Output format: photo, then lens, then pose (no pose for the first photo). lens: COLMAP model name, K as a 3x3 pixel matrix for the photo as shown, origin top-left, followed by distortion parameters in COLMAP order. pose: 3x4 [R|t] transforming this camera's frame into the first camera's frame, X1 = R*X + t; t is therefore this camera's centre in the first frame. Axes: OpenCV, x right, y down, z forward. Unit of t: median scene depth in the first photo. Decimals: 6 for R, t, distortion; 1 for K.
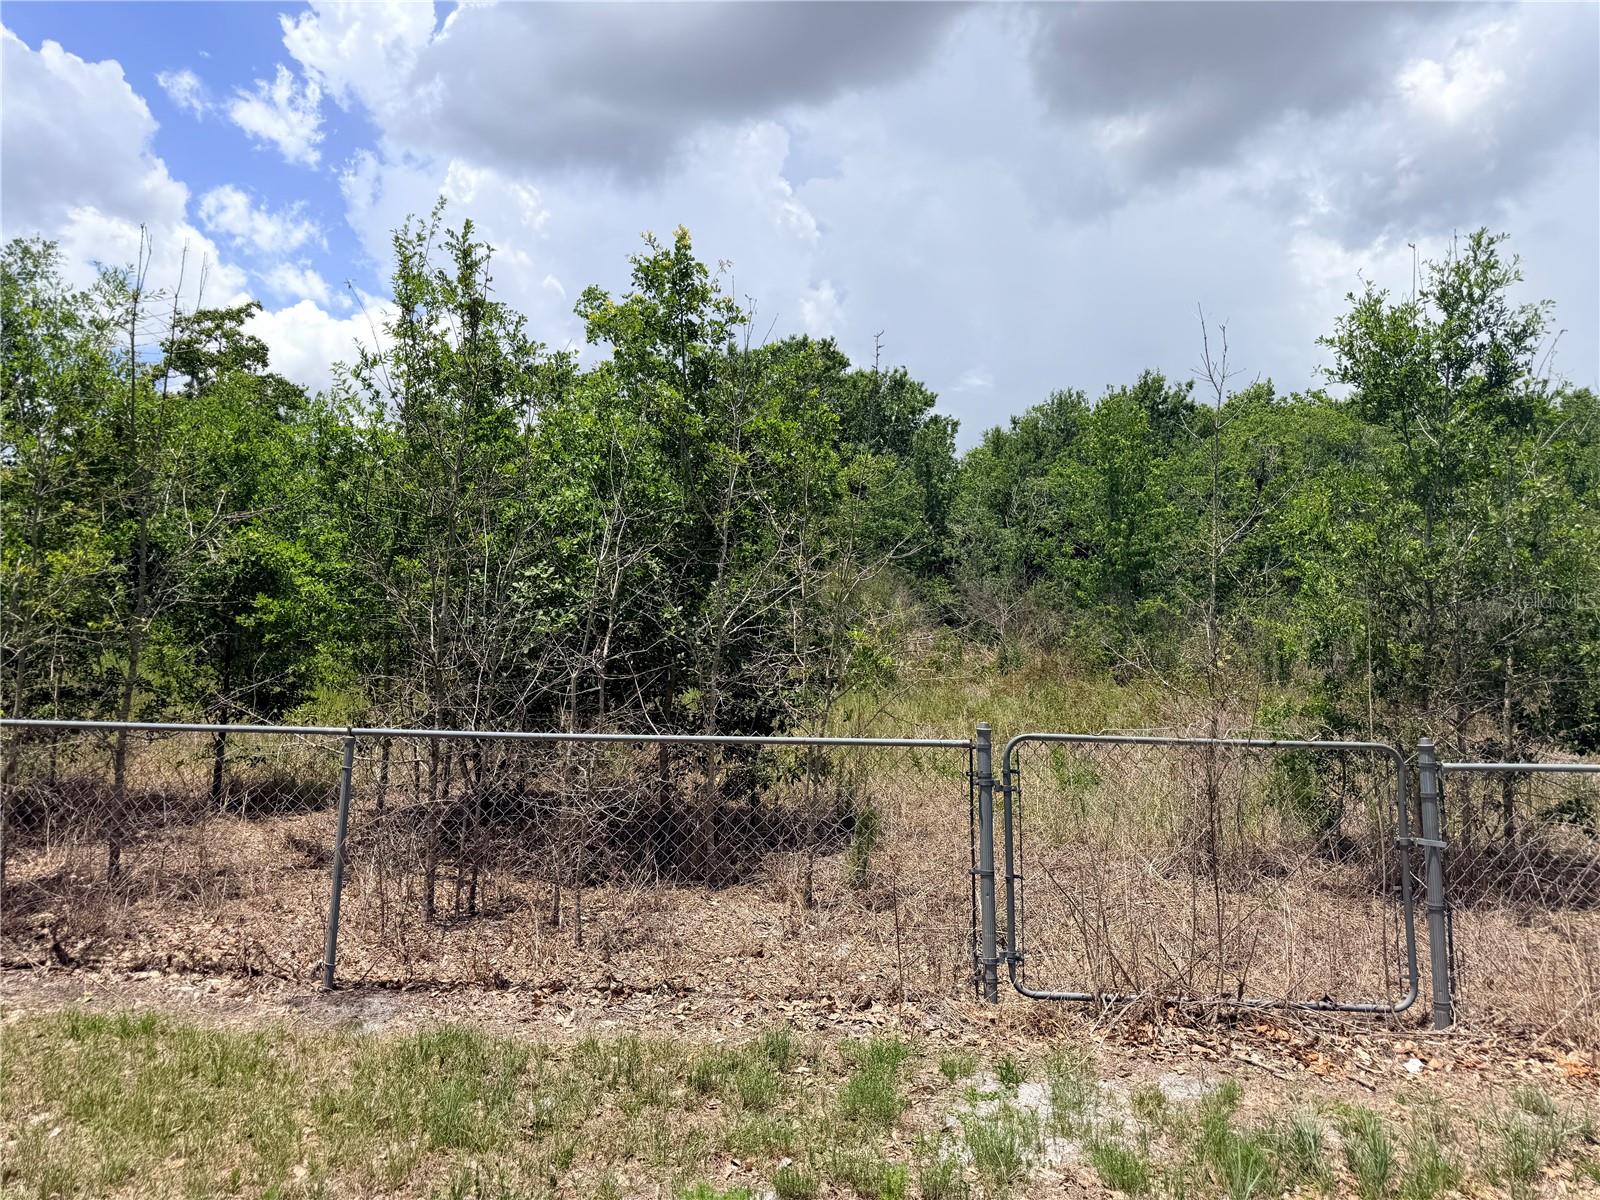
lens RADIAL K [[1154.0, 0, 798.9], [0, 1154.0, 588.9], [0, 0, 1]] dist [0.005724, -0.004704]
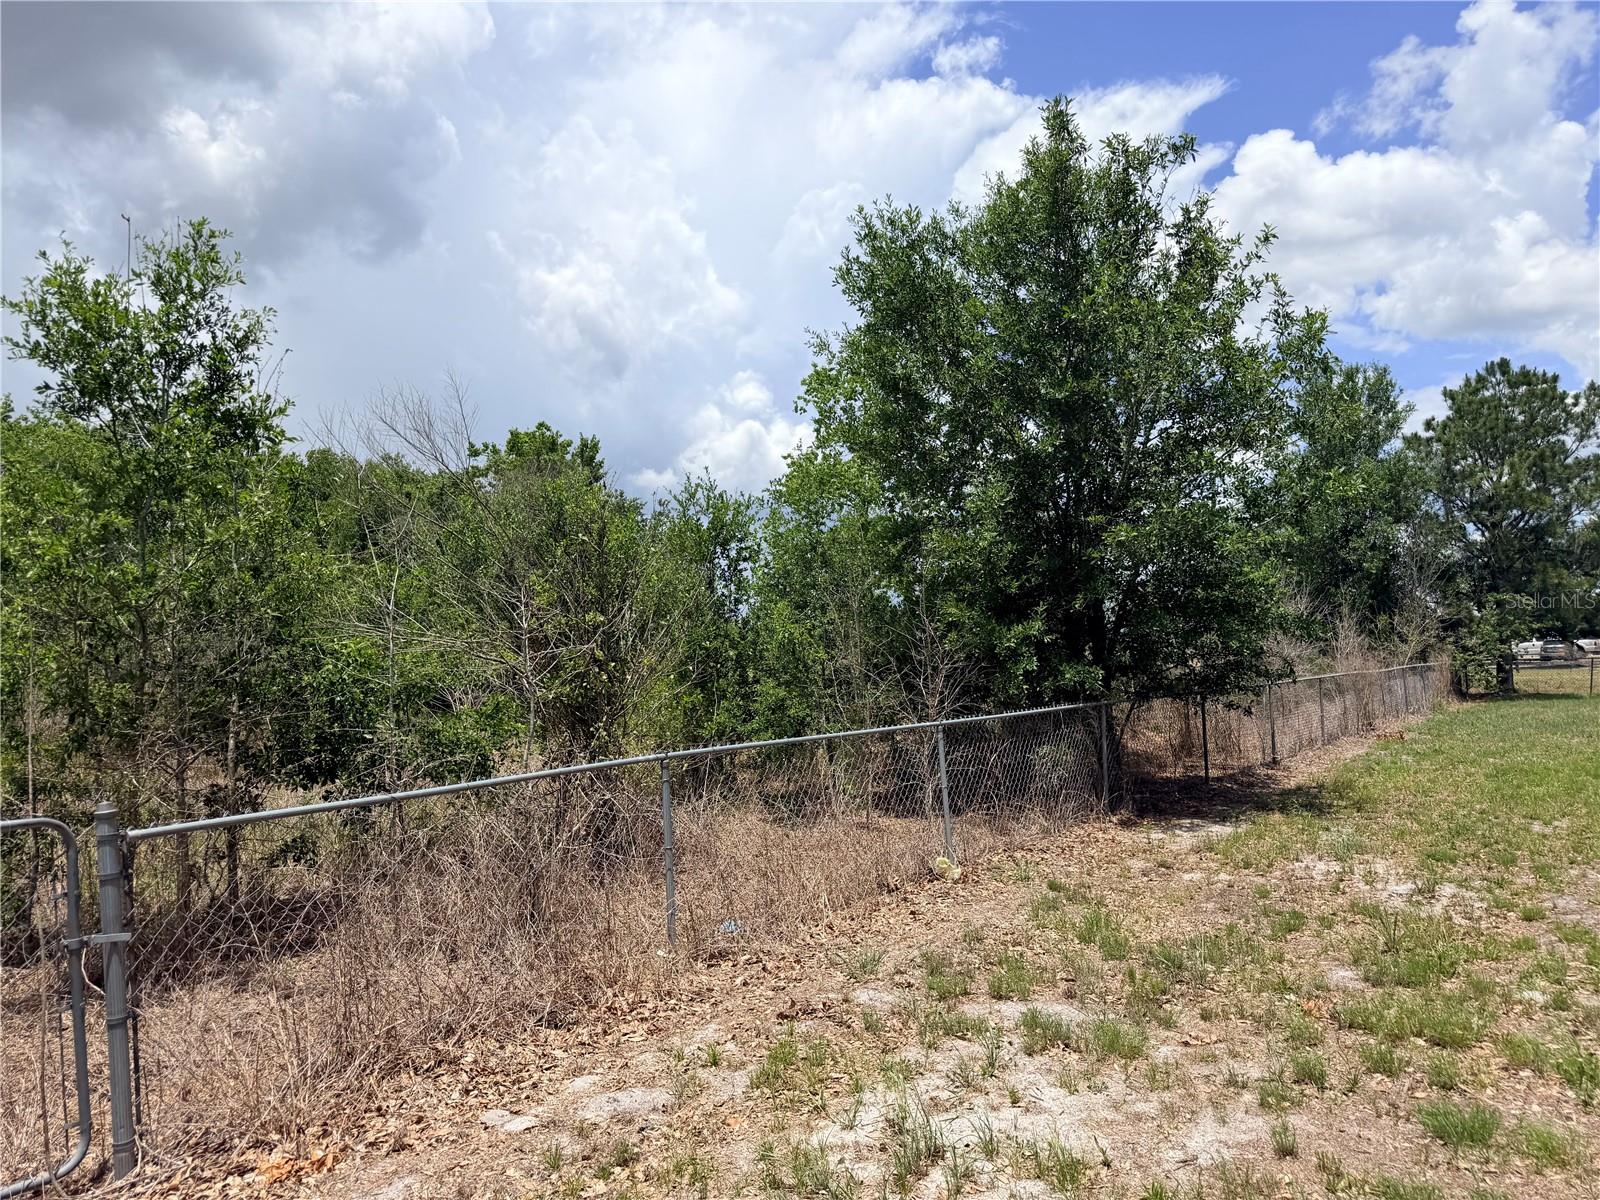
lens RADIAL K [[1154.0, 0, 798.9], [0, 1154.0, 588.9], [0, 0, 1]] dist [0.005724, -0.004704]
pose [[0.554854, 0.018053, 0.831752, 0.105384], [0.011460, 0.999504, -0.029339, 0.009283], [-0.831869, 0.025810, 0.554372, 0.123004]]
